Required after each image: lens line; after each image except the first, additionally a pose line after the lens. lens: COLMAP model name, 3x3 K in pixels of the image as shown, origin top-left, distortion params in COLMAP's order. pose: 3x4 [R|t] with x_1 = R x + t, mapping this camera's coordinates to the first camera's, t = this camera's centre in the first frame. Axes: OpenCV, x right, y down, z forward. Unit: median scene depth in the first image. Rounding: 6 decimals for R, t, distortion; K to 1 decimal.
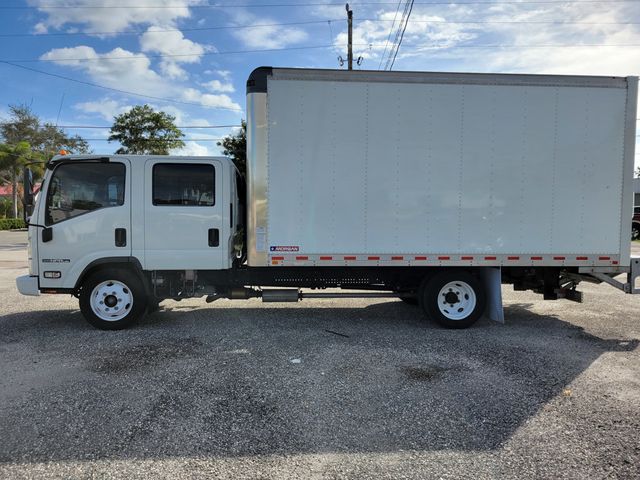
lens RADIAL K [[485.7, 0, 321.7], [0, 485.7, 240.1], [0, 0, 1]] dist [0.028723, -0.003342]
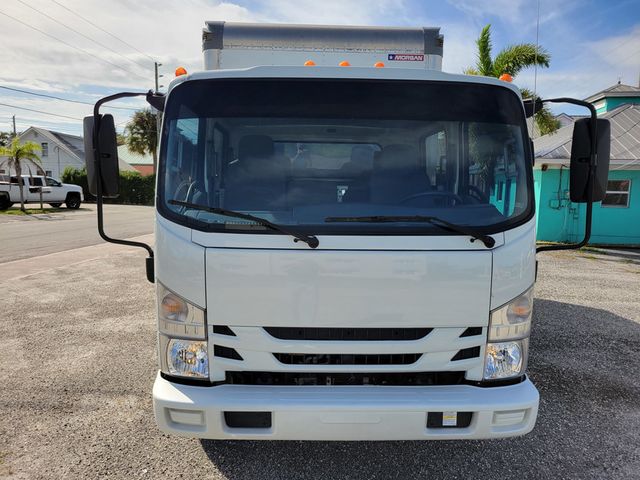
lens RADIAL K [[486.5, 0, 325.8], [0, 486.5, 242.8], [0, 0, 1]] dist [0.069631, -0.055213]
pose [[0.042836, -0.115143, 0.992425, -0.990354], [0.033078, 0.992955, 0.113777, -0.088662], [-0.998534, 0.027954, 0.046343, 1.134175]]
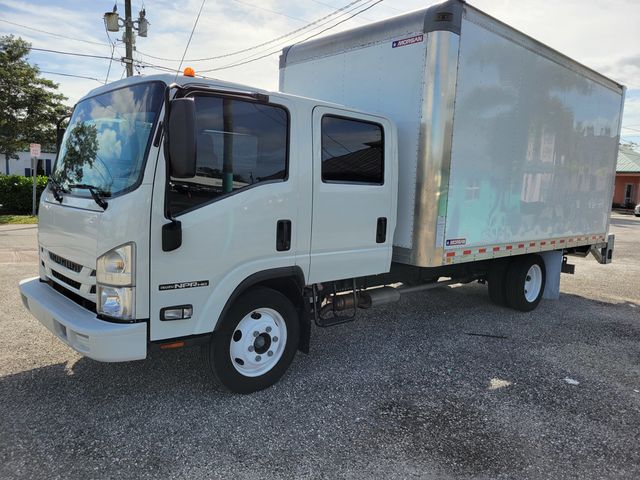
lens RADIAL K [[484.5, 0, 323.2], [0, 484.5, 238.4], [0, 0, 1]] dist [0.015219, 0.001582]
pose [[0.792160, -0.040781, 0.608950, -0.726915], [-0.005789, 0.997218, 0.074314, -0.045492], [-0.610286, -0.062394, 0.789720, 0.503527]]
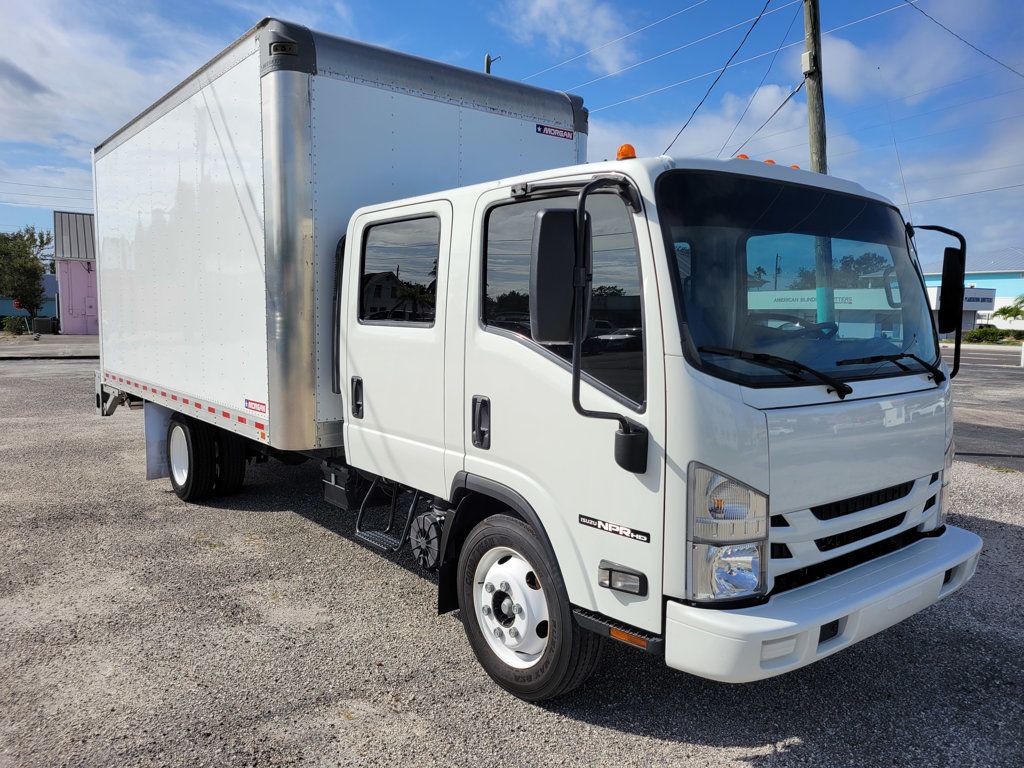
lens RADIAL K [[759.8, 0, 542.1], [0, 759.8, 385.7], [0, 0, 1]] dist [0.032685, 0.000841]
pose [[-0.563195, -0.090230, 0.821383, -0.899280], [0.024468, 0.991764, 0.125723, -0.112874], [-0.825962, 0.090904, -0.556348, 1.562287]]
